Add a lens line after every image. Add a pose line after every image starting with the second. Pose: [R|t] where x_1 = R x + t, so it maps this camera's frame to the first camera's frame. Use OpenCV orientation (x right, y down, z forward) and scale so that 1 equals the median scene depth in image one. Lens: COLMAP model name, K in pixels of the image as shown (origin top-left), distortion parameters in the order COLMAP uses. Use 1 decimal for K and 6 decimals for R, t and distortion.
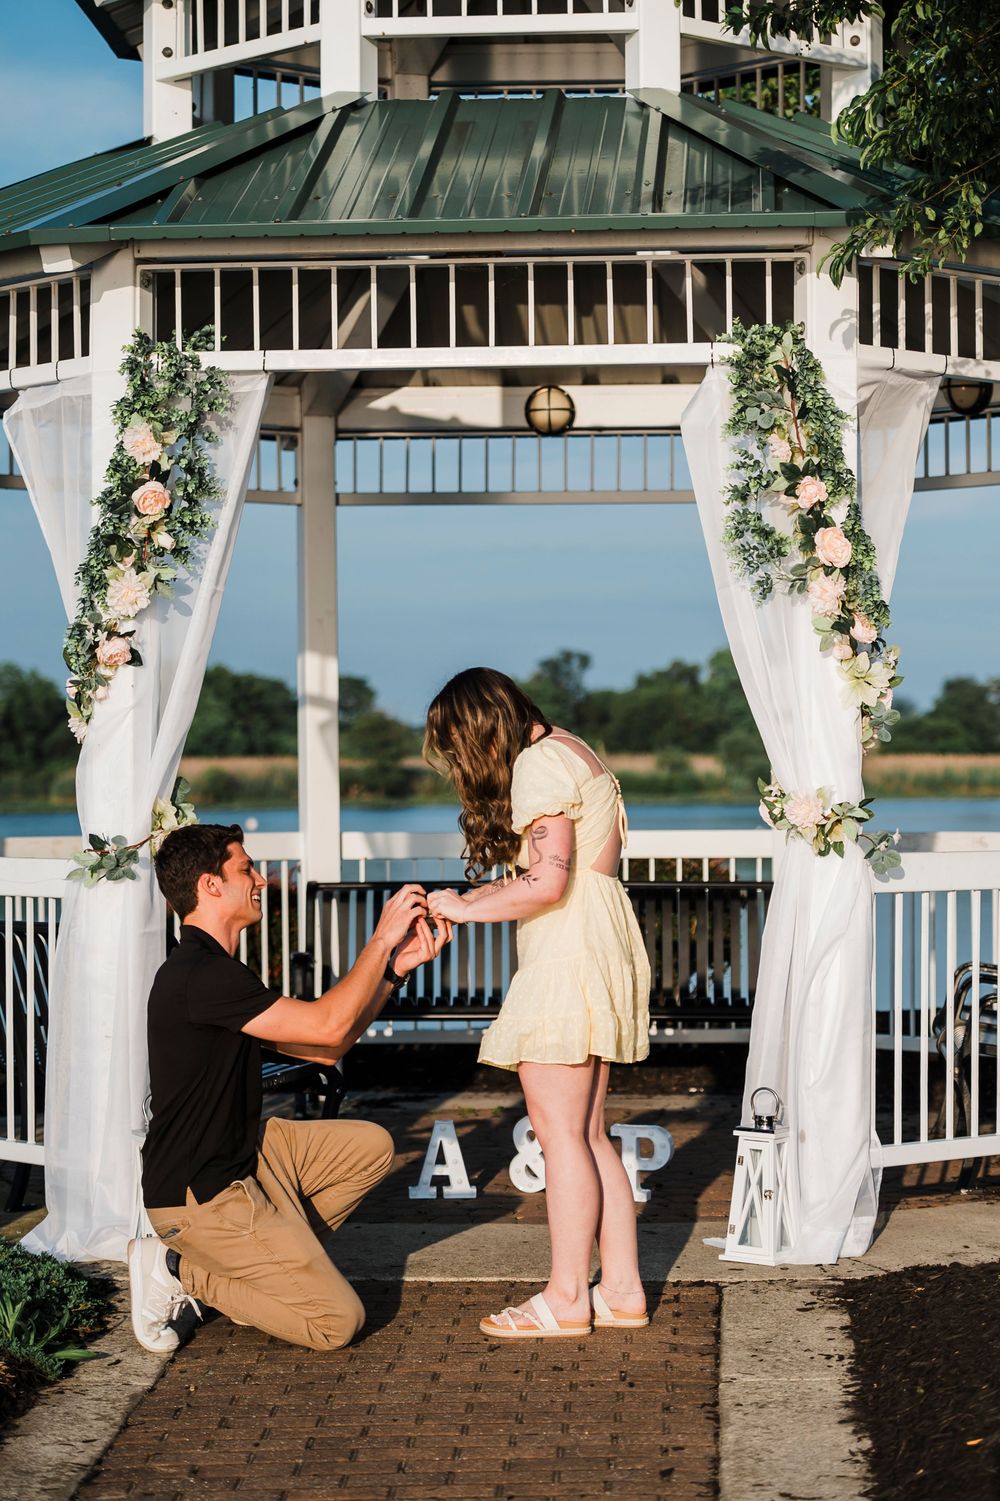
lens RADIAL K [[3378.2, 0, 500.0], [0, 3378.2, 750.5], [0, 0, 1]] dist [-0.033929, -0.252149]
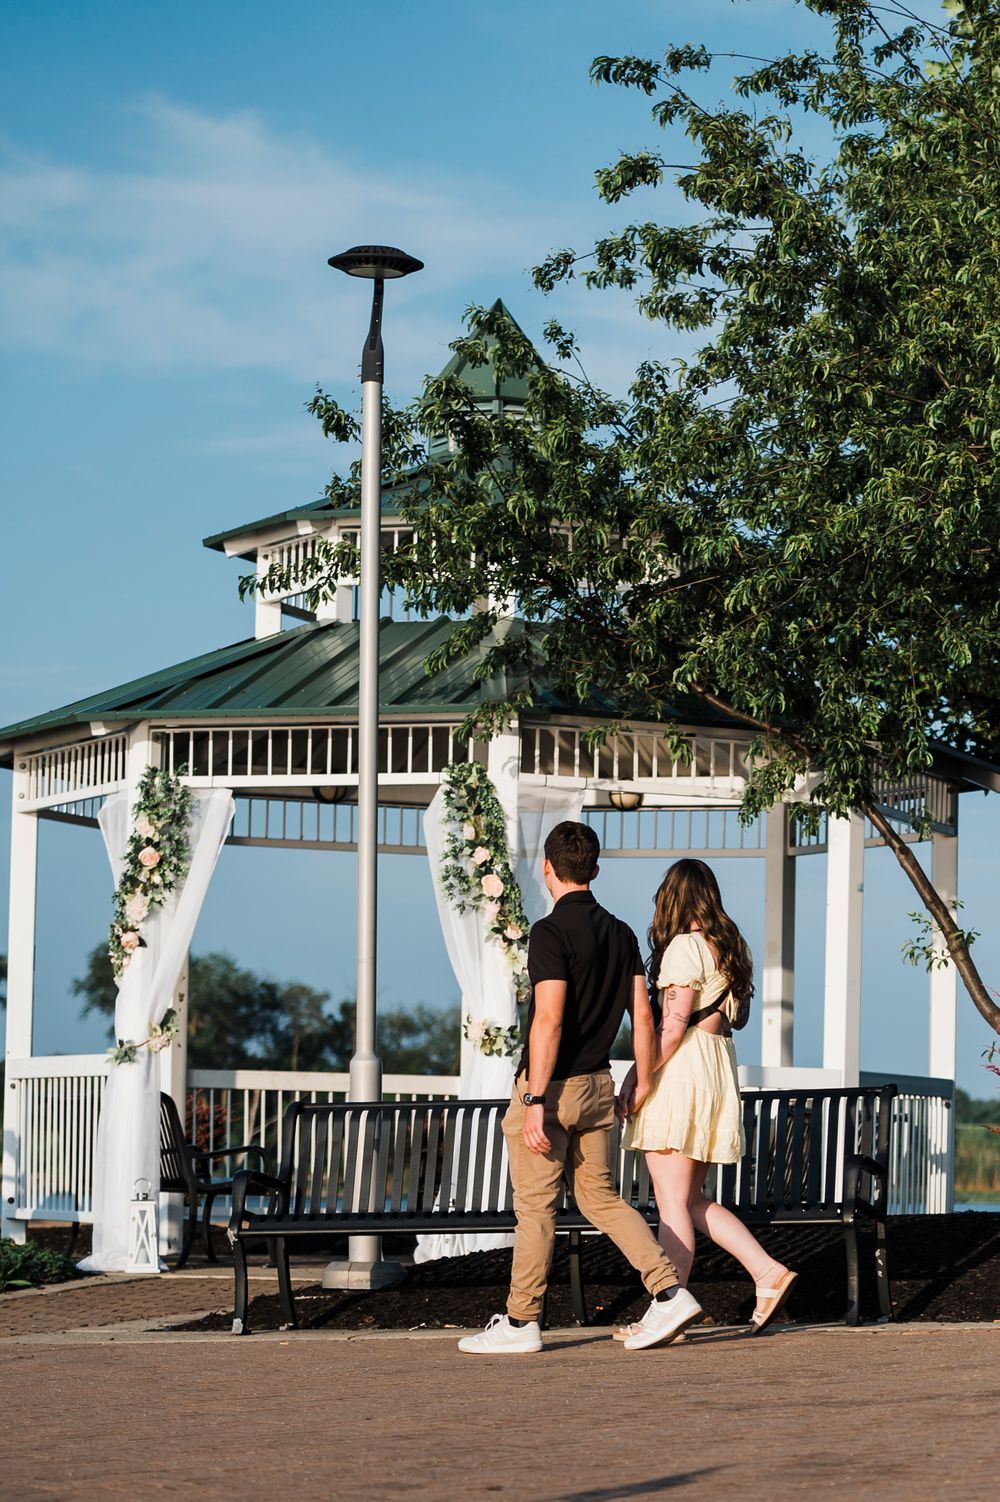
lens RADIAL K [[4050.6, 0, 613.6], [0, 4050.6, 1029.6], [0, 0, 1]] dist [-0.000636, -0.444938]
pose [[0.964898, 0.017306, -0.262054, 0.719299], [-0.023865, 0.999476, -0.021868, 0.061885], [0.261538, 0.027354, 0.964806, -1.061316]]
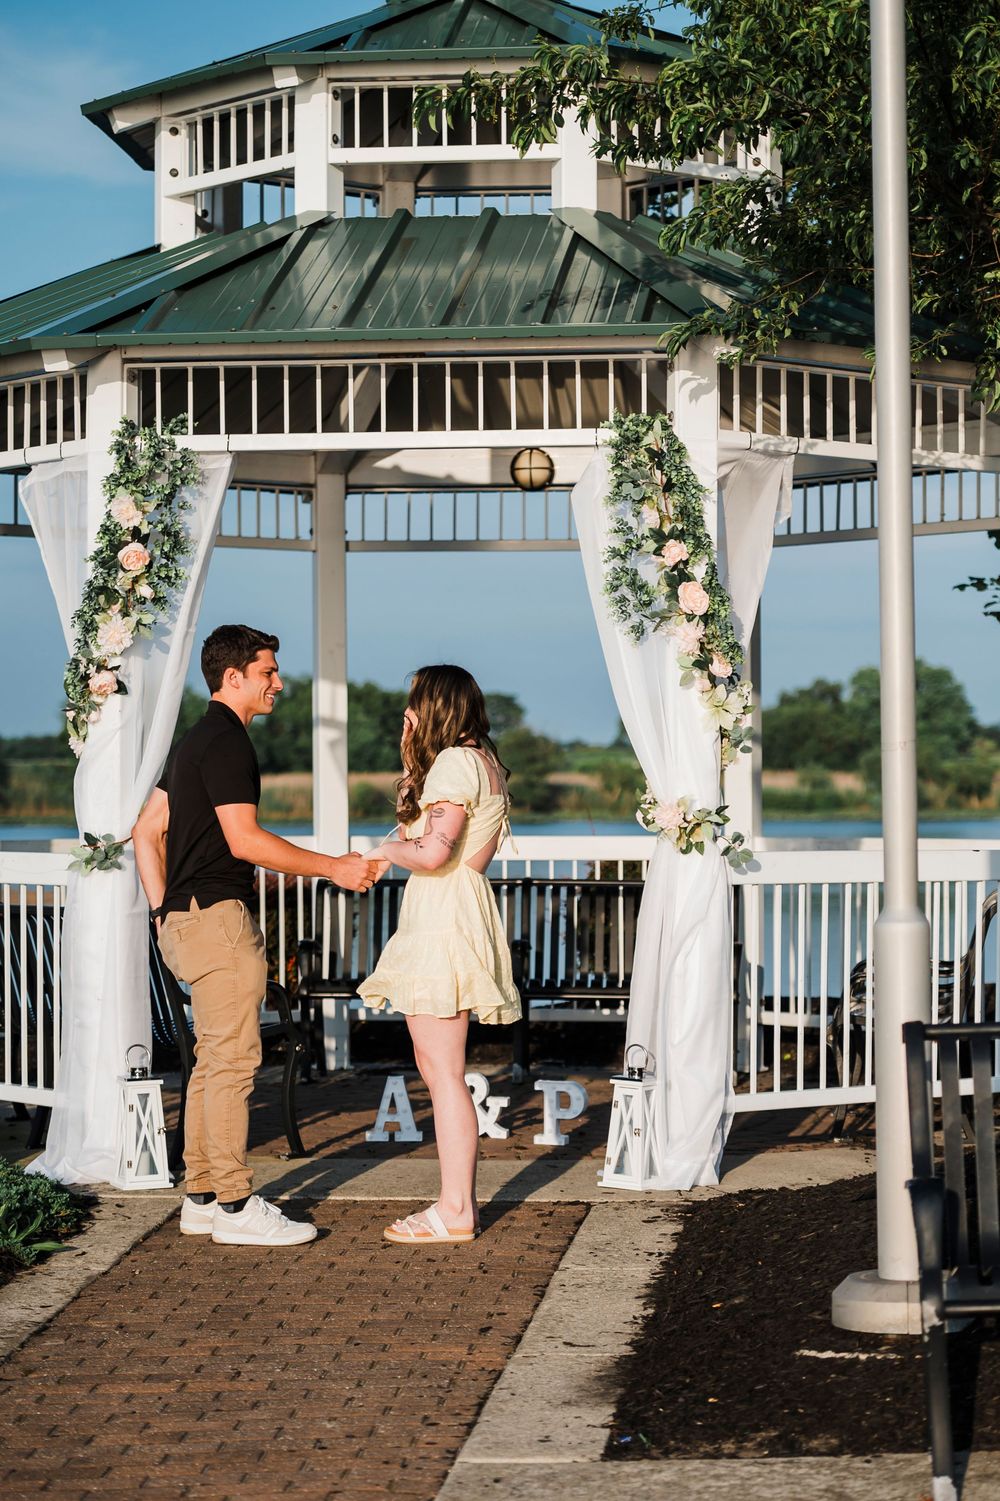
lens RADIAL K [[3287.8, 0, 544.3], [0, 3287.8, 822.6], [0, 0, 1]] dist [-0.082589, 0.078349]
pose [[0.999610, 0.004204, -0.027609, 0.076656], [-0.003733, 0.999847, 0.017078, 0.000214], [0.027677, -0.016968, 0.999473, -0.176075]]
